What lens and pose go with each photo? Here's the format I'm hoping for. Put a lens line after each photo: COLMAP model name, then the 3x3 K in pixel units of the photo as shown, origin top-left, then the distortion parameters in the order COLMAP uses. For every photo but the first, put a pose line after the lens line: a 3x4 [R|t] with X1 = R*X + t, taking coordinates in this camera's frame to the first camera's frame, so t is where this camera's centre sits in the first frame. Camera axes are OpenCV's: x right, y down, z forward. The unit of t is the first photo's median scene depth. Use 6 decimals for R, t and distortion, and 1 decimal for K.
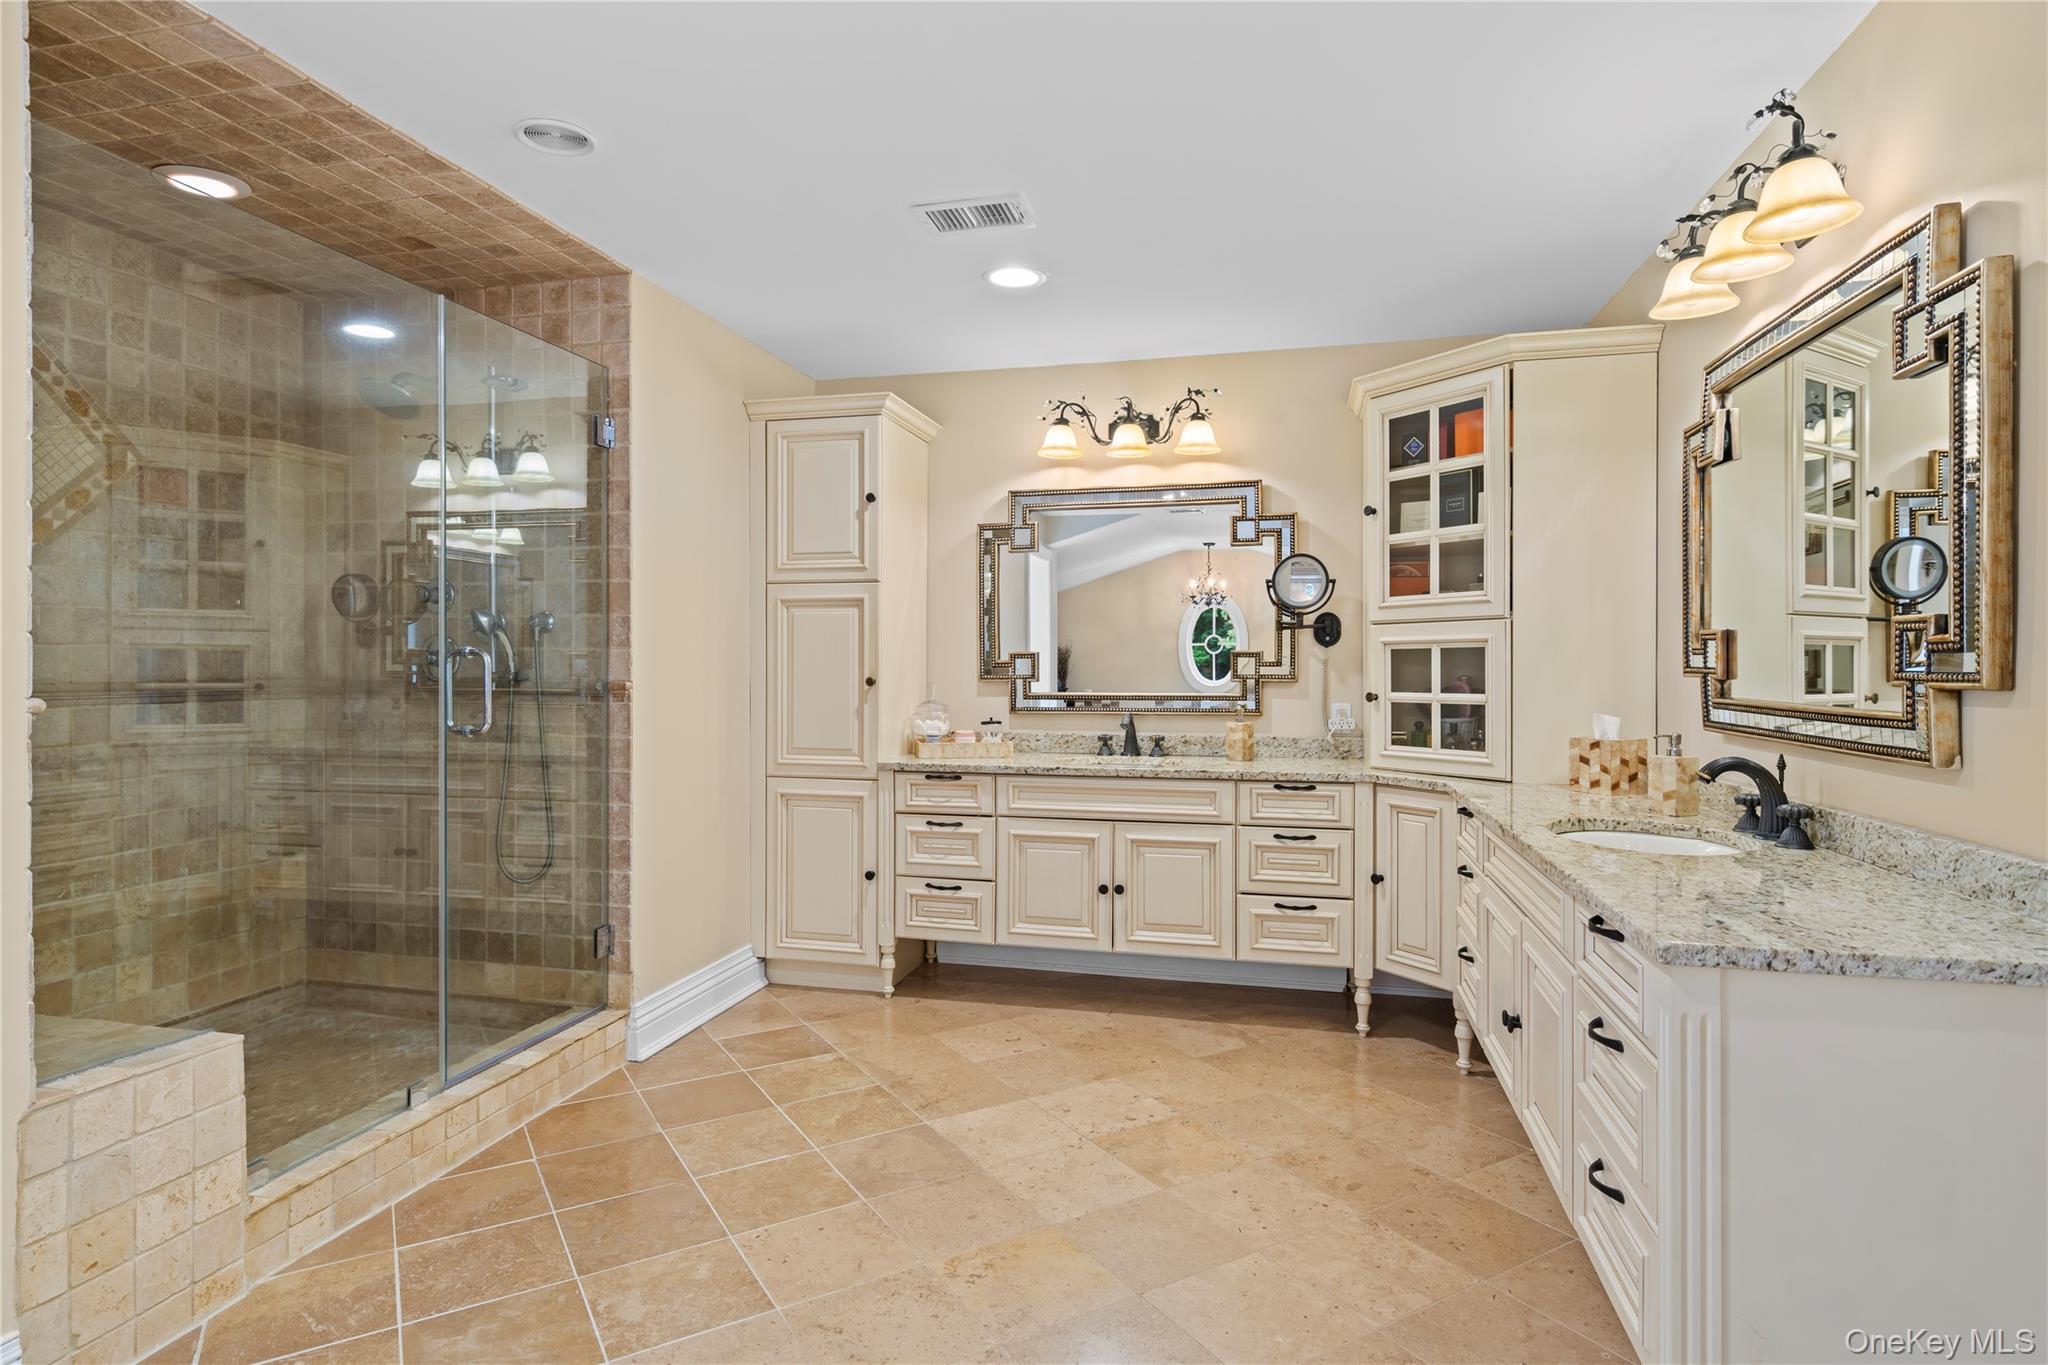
lens RADIAL K [[1046.3, 0, 1016.4], [0, 1046.3, 675.8], [0, 0, 1]] dist [-0.005393, 0.011897]
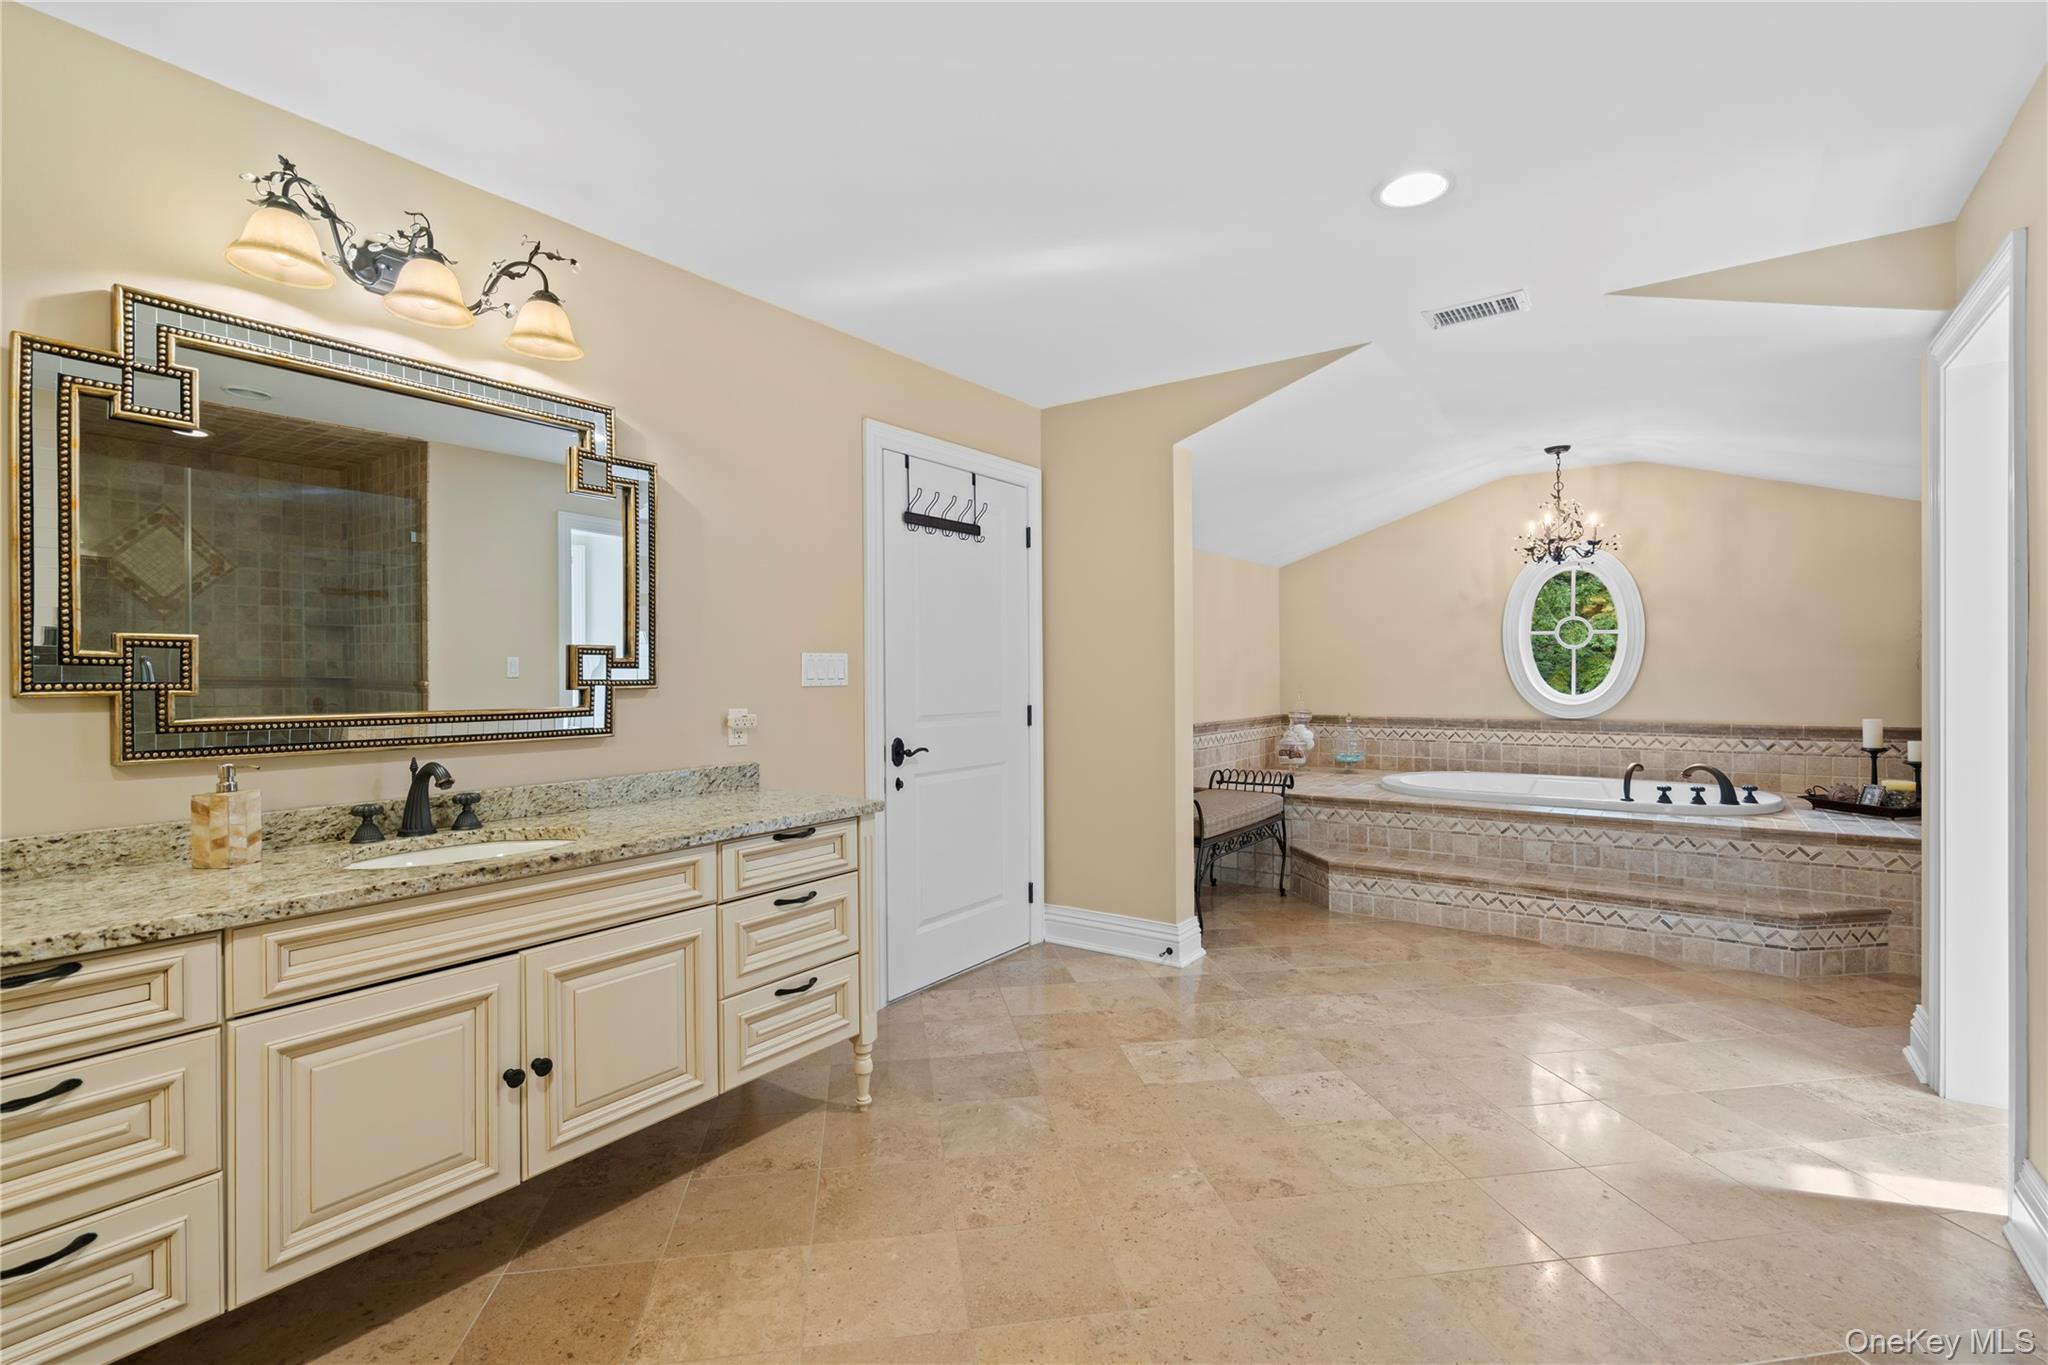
lens RADIAL K [[817.6, 0, 1024.0], [0, 817.6, 682.5], [0, 0, 1]] dist [-0.115949, 0.044610]
pose [[0.415140, -0.017050, 0.909598, -0.164789], [0.006476, 0.999854, 0.015786, -0.006164], [-0.909734, -0.000663, 0.415190, 0.584344]]
